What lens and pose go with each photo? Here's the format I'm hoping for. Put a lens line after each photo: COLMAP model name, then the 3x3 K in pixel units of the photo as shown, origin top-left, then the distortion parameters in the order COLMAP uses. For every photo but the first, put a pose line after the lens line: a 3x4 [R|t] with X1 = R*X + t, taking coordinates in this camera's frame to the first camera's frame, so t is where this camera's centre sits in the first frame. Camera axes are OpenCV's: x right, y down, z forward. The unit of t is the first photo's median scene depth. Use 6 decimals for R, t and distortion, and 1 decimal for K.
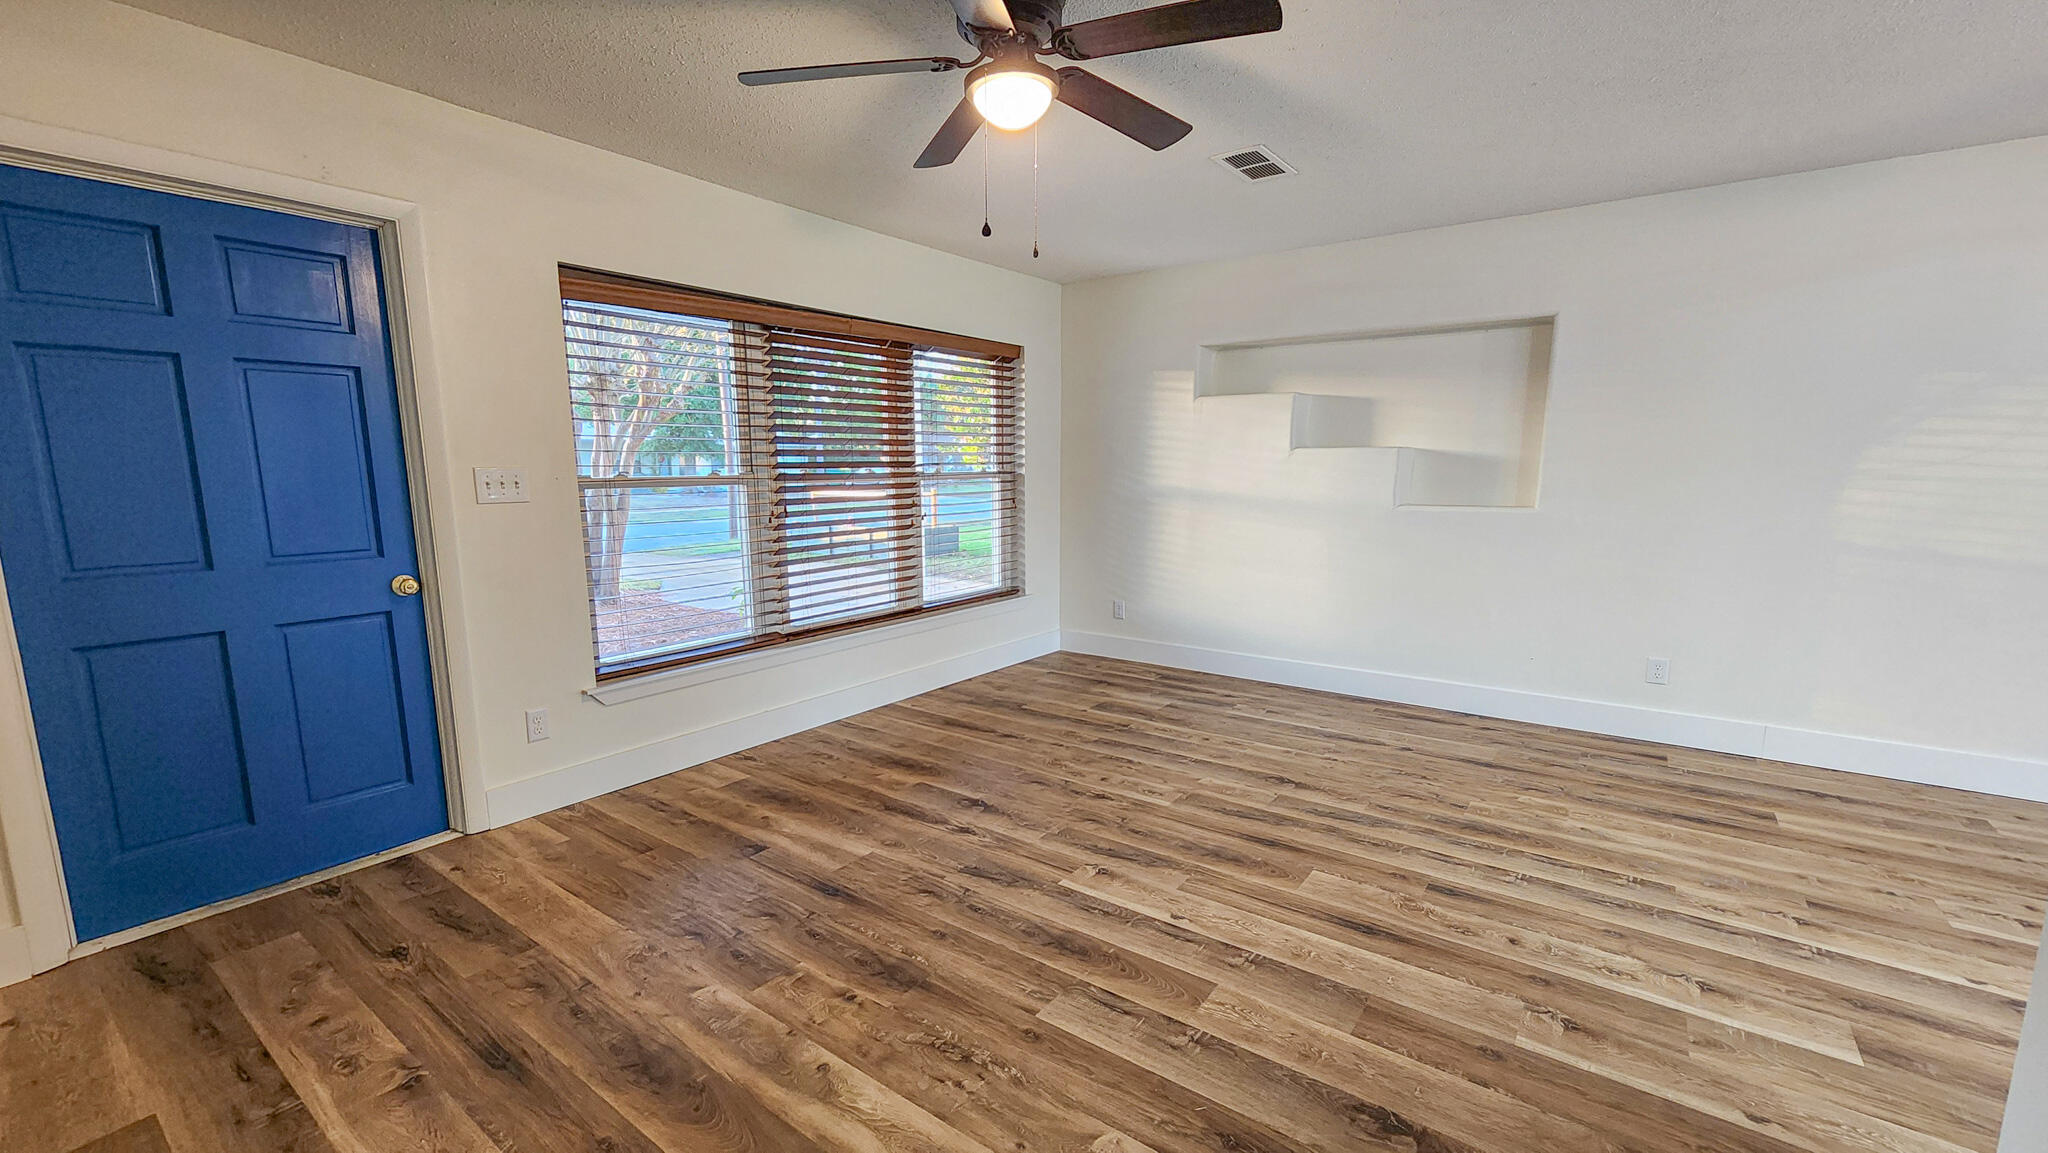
lens RADIAL K [[842.3, 0, 1023.5], [0, 842.3, 592.8], [0, 0, 1]] dist [0.000025, 0.000415]
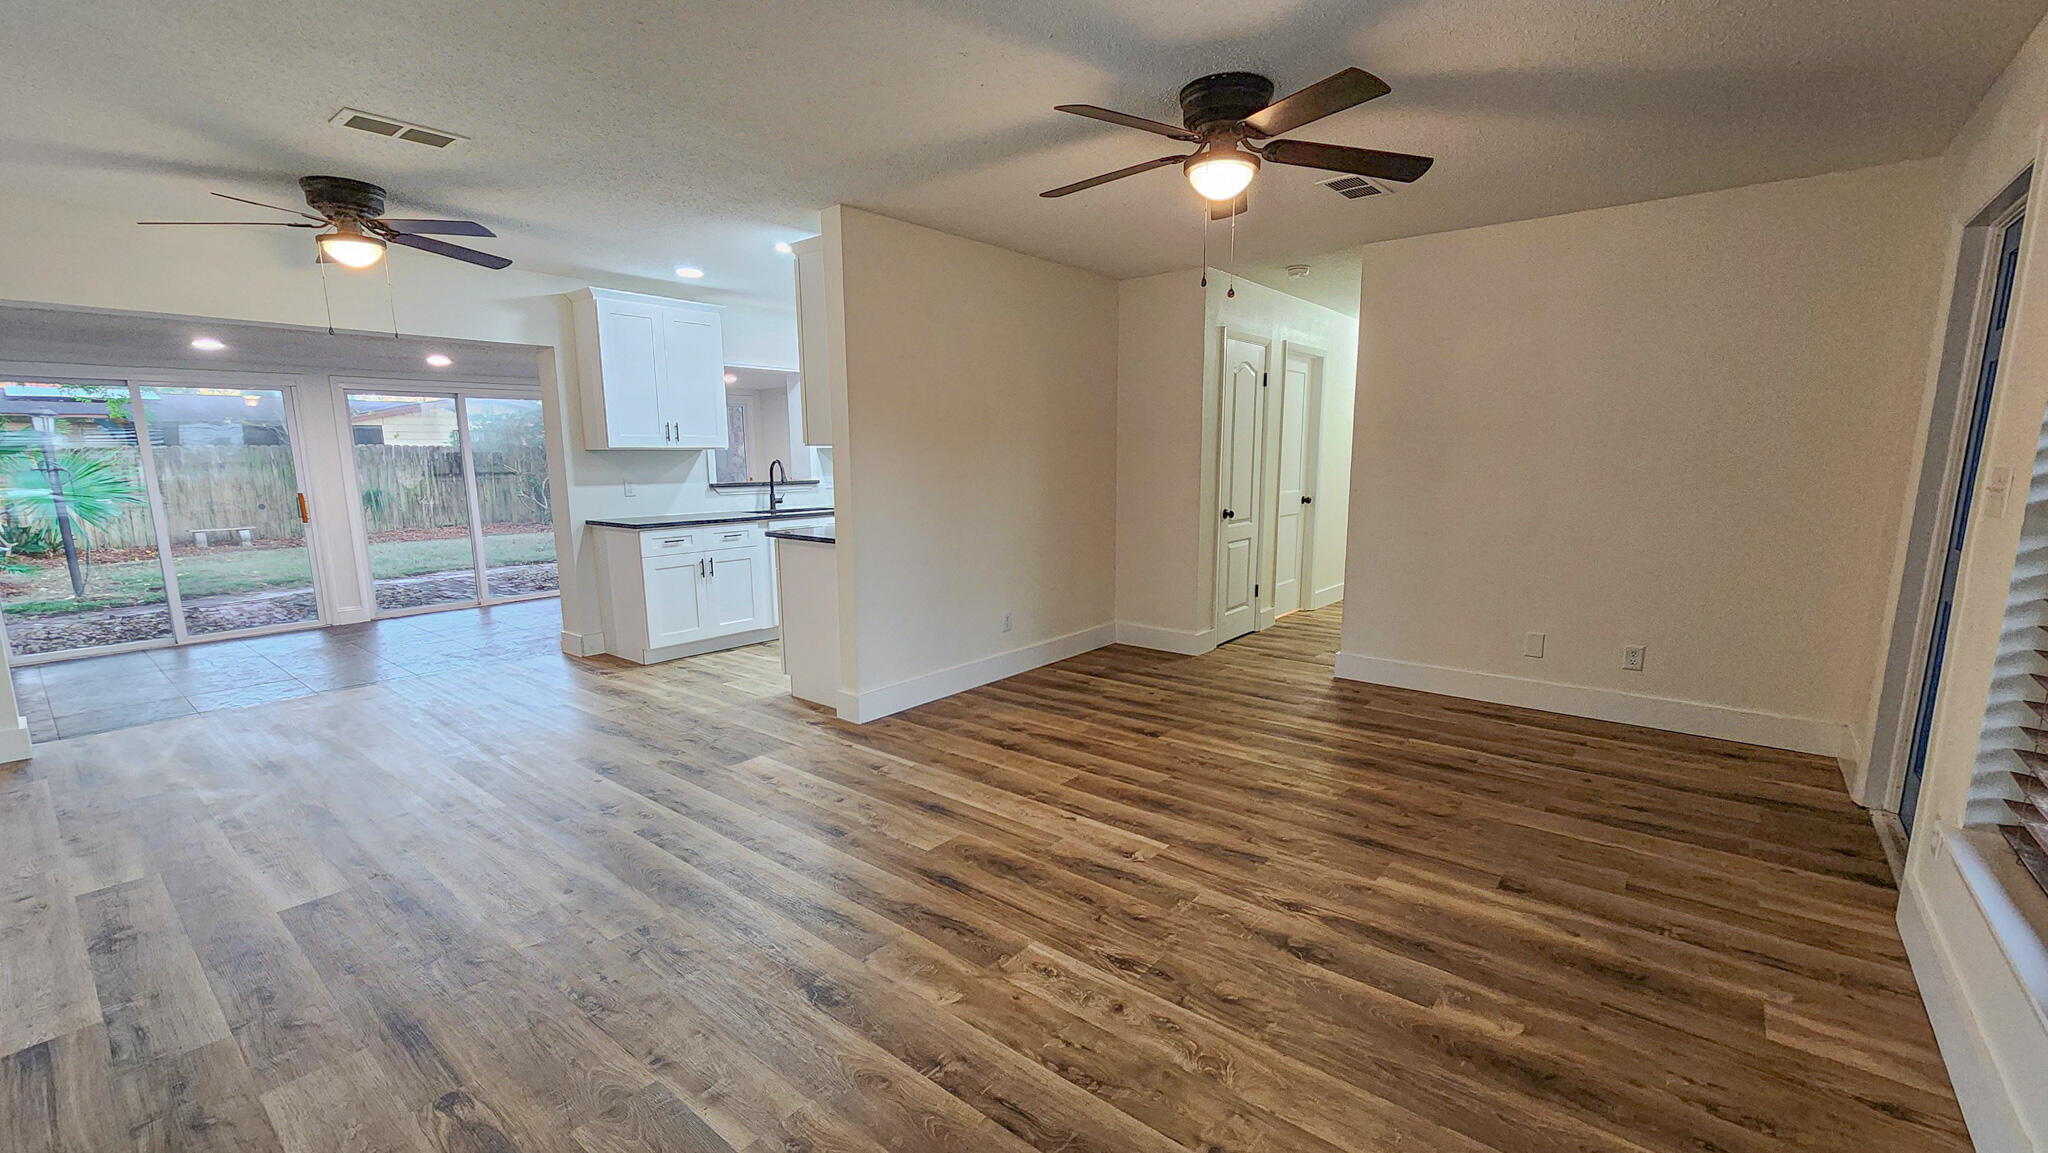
lens RADIAL K [[846.8, 0, 1022.2], [0, 846.8, 596.7], [0, 0, 1]] dist [0.002161, 0.000258]
pose [[-0.998544, -0.001024, 0.053937, 0.140590], [0.016289, 0.947429, 0.319551, -0.259141], [-0.051429, 0.319964, -0.946033, 1.582973]]
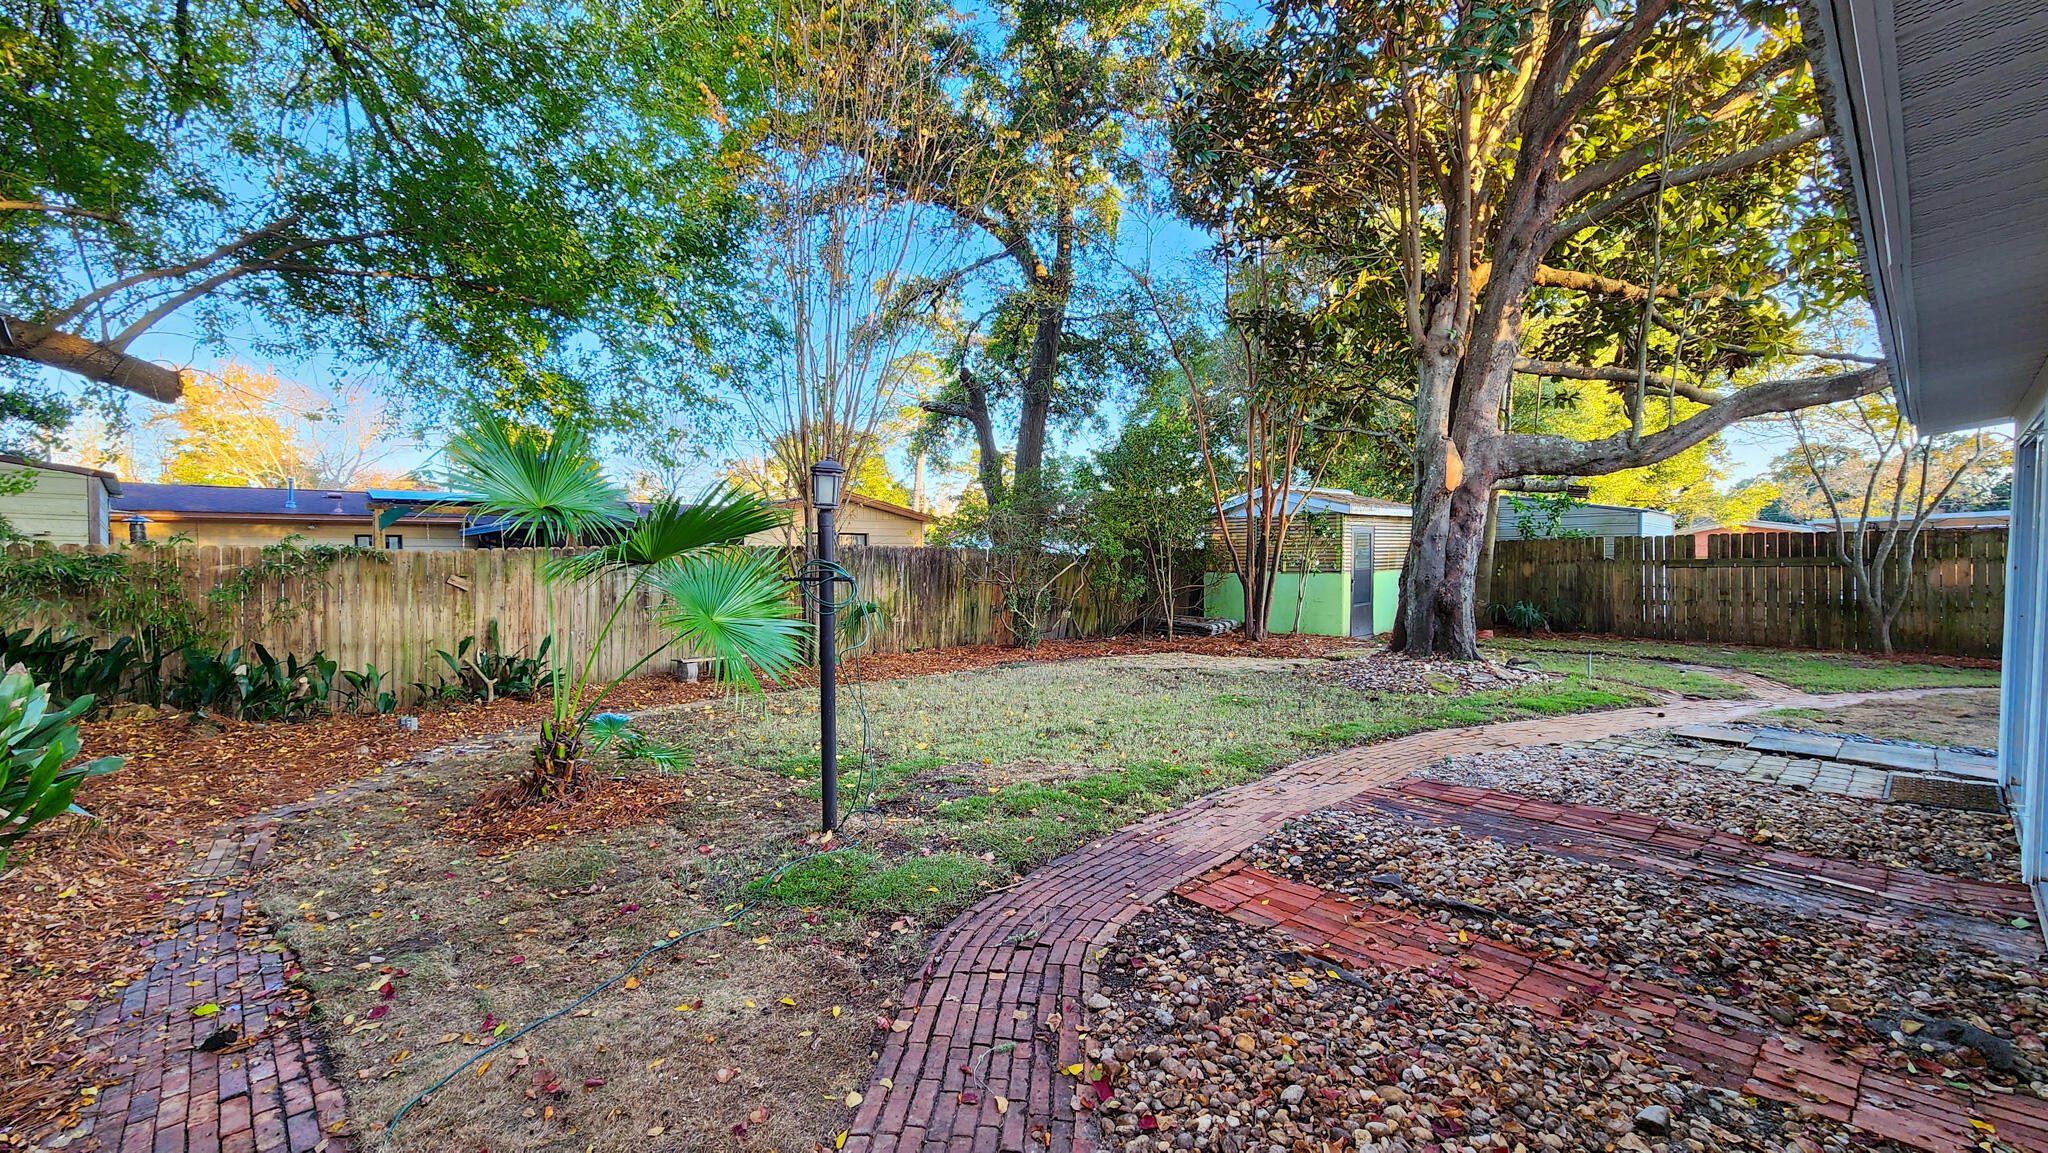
lens RADIAL K [[842.3, 0, 1023.5], [0, 842.3, 592.8], [0, 0, 1]] dist [0.000025, 0.000415]
pose [[-0.981555, -0.000420, 0.191181, 2.800703], [0.036469, 0.981224, 0.189394, -0.051701], [-0.187670, 0.192873, -0.963109, 0.298946]]
